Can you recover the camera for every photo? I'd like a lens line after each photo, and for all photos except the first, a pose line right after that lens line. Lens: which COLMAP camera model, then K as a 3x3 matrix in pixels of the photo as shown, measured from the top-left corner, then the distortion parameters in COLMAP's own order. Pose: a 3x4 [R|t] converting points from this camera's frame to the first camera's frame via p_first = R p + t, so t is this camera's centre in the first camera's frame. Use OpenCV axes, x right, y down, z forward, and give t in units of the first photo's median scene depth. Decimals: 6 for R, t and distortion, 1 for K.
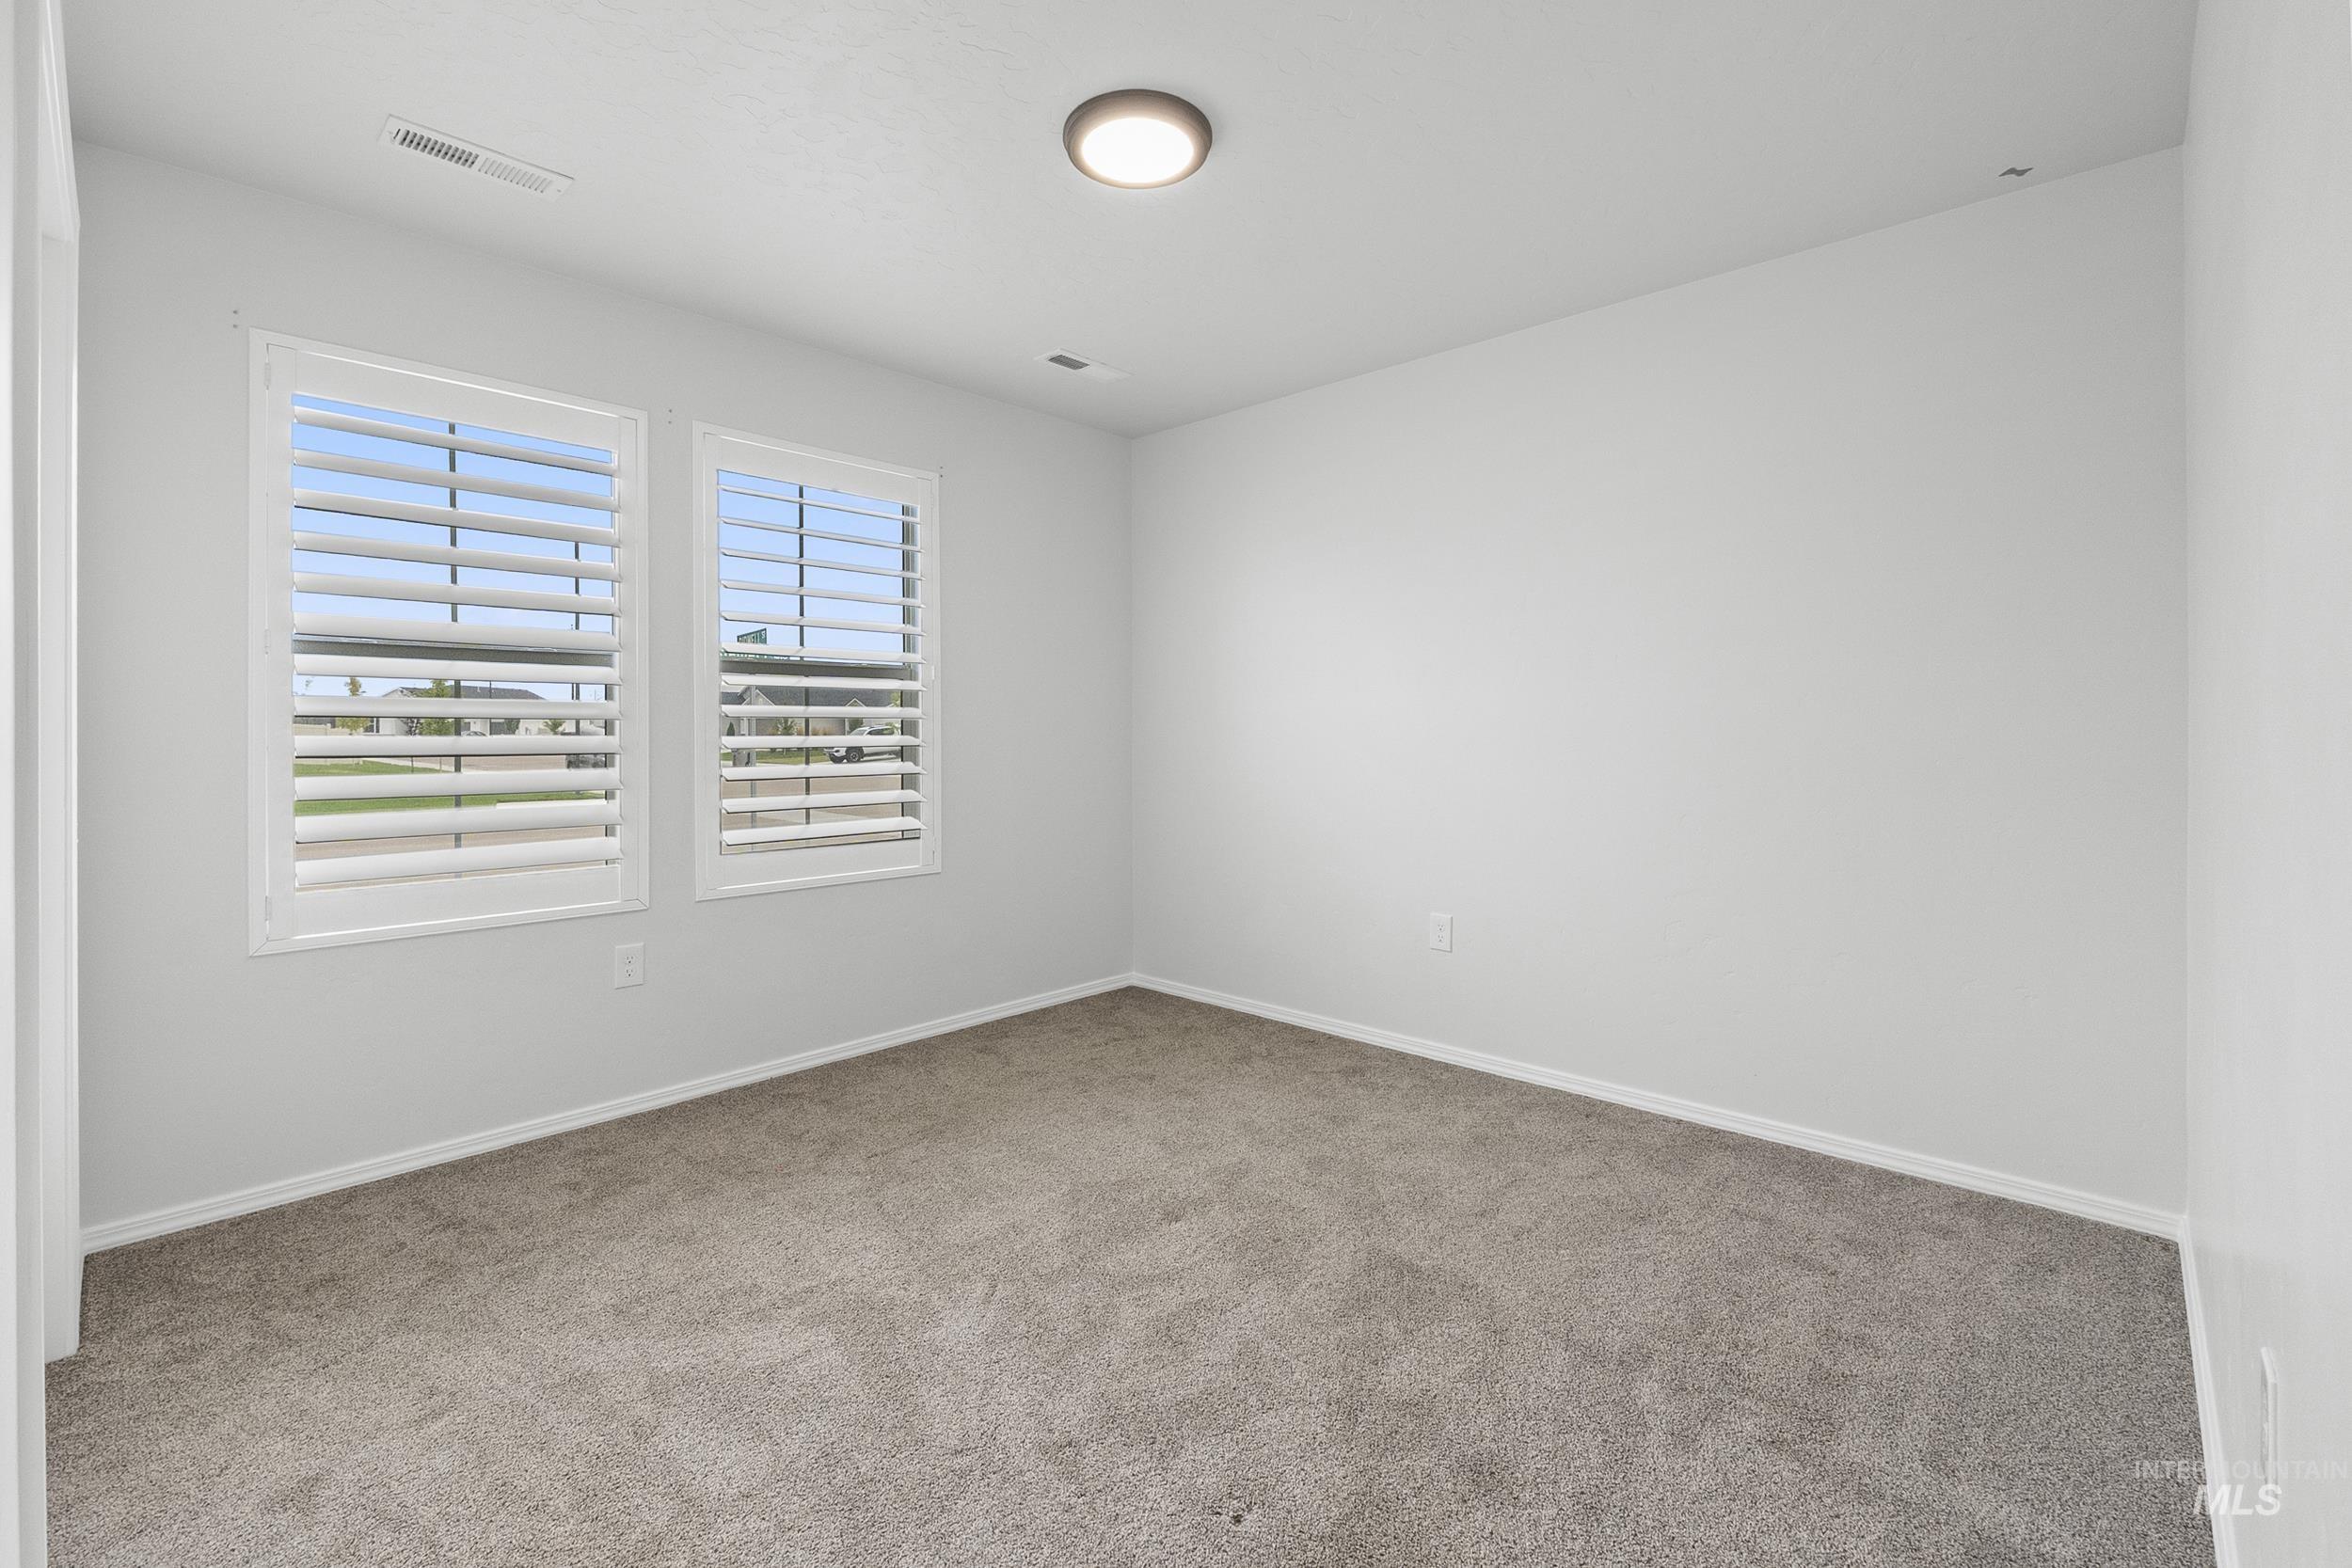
lens RADIAL K [[1019.9, 0, 1181.7], [0, 1019.9, 734.1], [0, 0, 1]] dist [-0.000866, -0.000196]
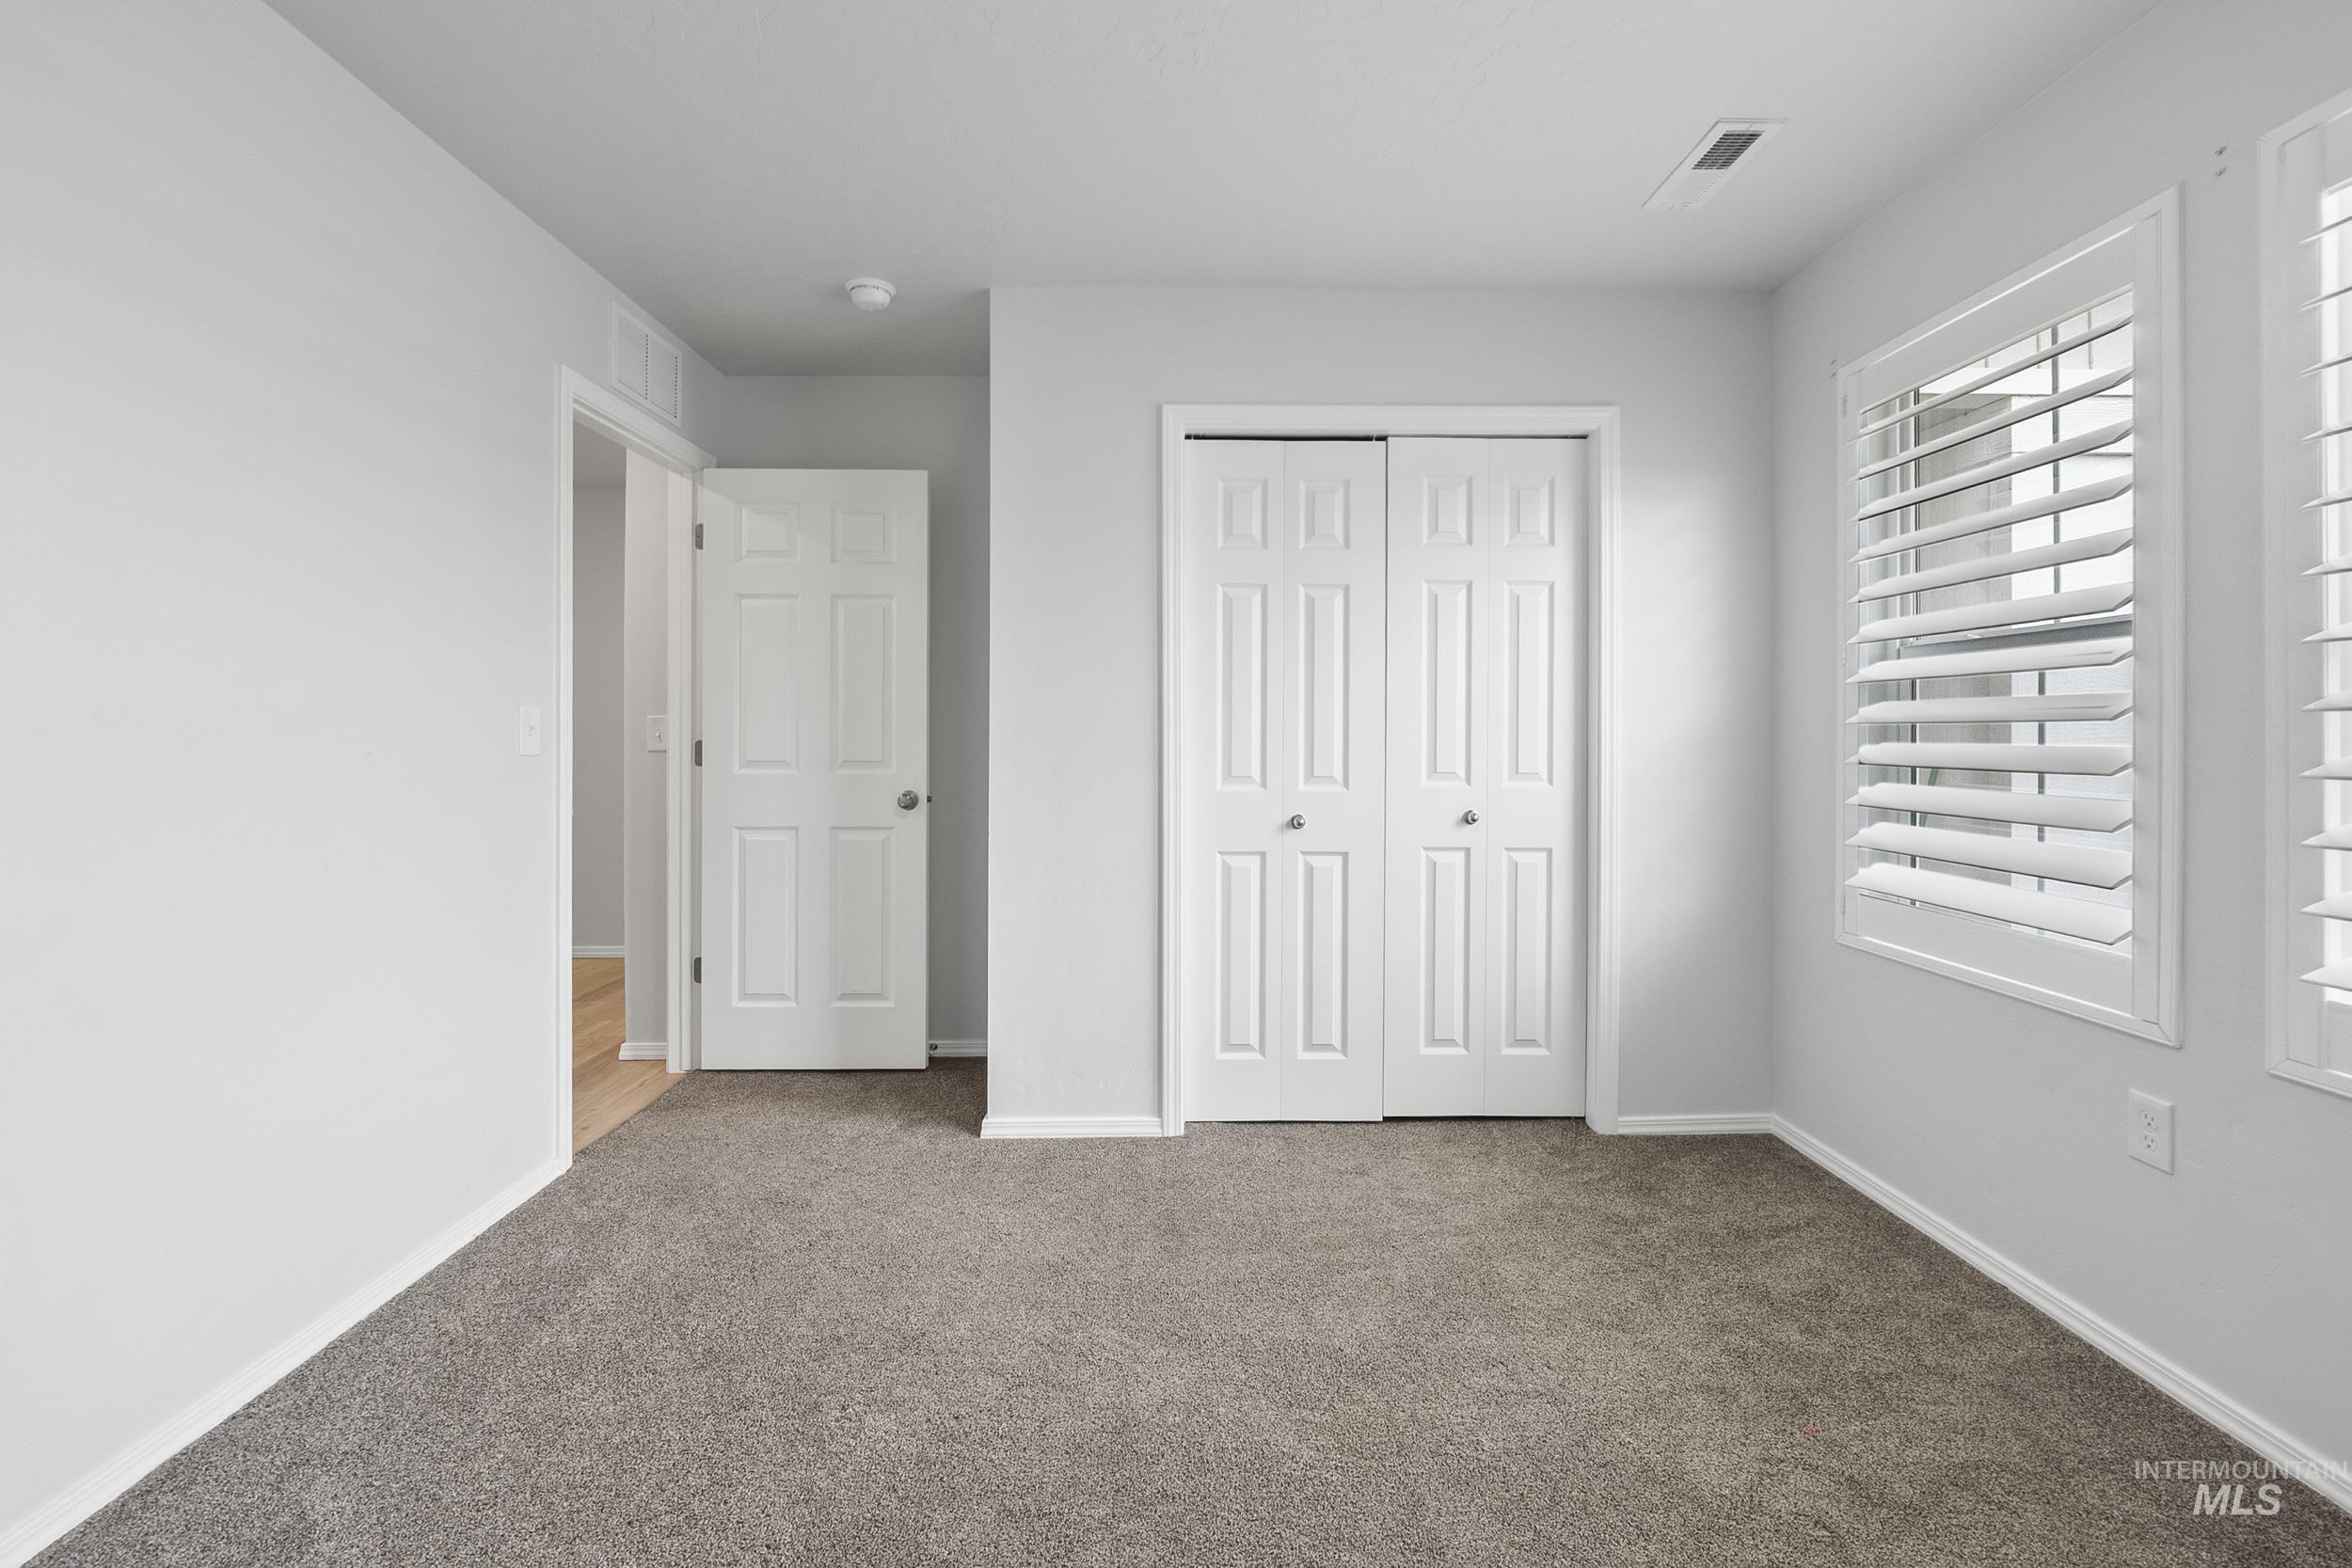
lens RADIAL K [[1019.9, 0, 1181.7], [0, 1019.9, 734.1], [0, 0, 1]] dist [-0.000866, -0.000196]
pose [[-0.723864, -0.000400, -0.689943, 0.305273], [-0.005120, 0.999975, 0.004792, -0.005639], [0.689924, 0.007002, -0.723848, 1.118999]]
